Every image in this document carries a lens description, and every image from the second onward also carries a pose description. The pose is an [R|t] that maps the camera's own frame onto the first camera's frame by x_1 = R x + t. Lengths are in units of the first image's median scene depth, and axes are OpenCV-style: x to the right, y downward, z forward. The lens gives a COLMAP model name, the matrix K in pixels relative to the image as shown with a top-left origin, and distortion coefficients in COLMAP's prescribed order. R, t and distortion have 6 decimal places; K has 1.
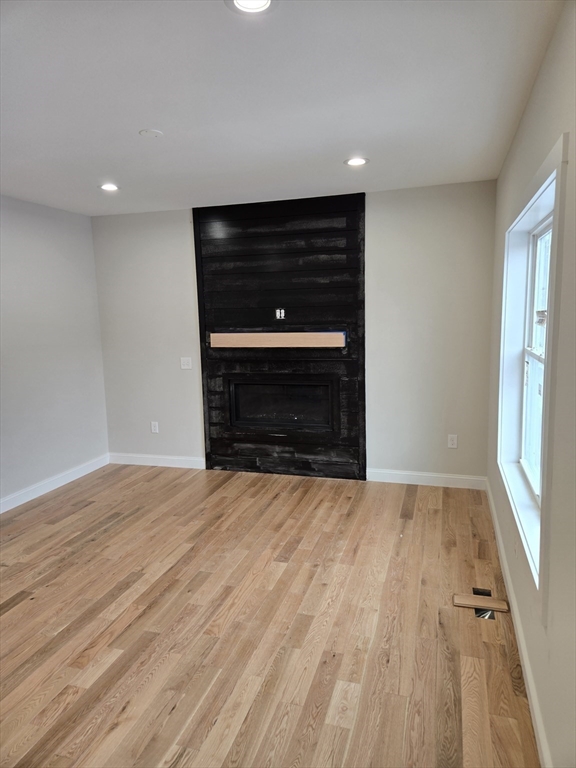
lens RADIAL K [[516.4, 0, 293.6], [0, 516.4, 383.4], [0, 0, 1]] dist [0.054410, -0.010074]
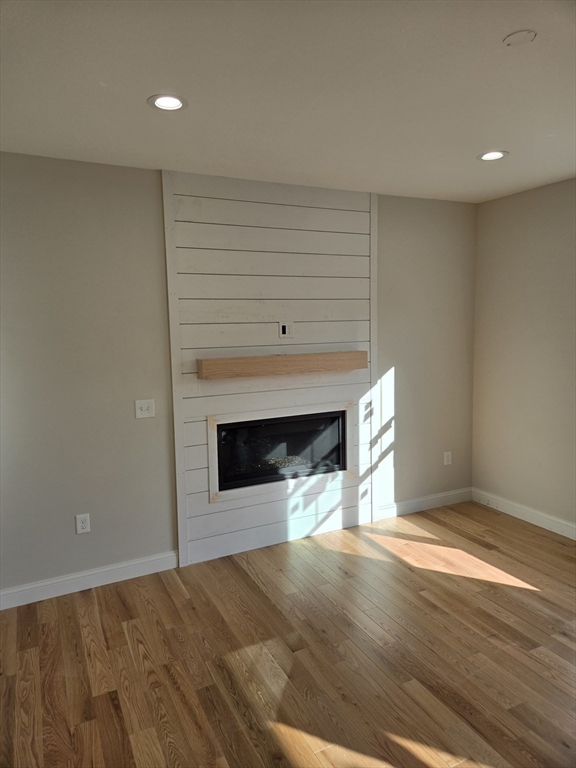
lens RADIAL K [[516.4, 0, 287.1], [0, 516.4, 382.1], [0, 0, 1]] dist [0.054410, -0.010074]
pose [[0.733781, -0.076678, 0.675045, -0.603126], [0.099281, 0.995046, 0.005107, -0.072502], [-0.672093, 0.063271, 0.737759, 0.478178]]
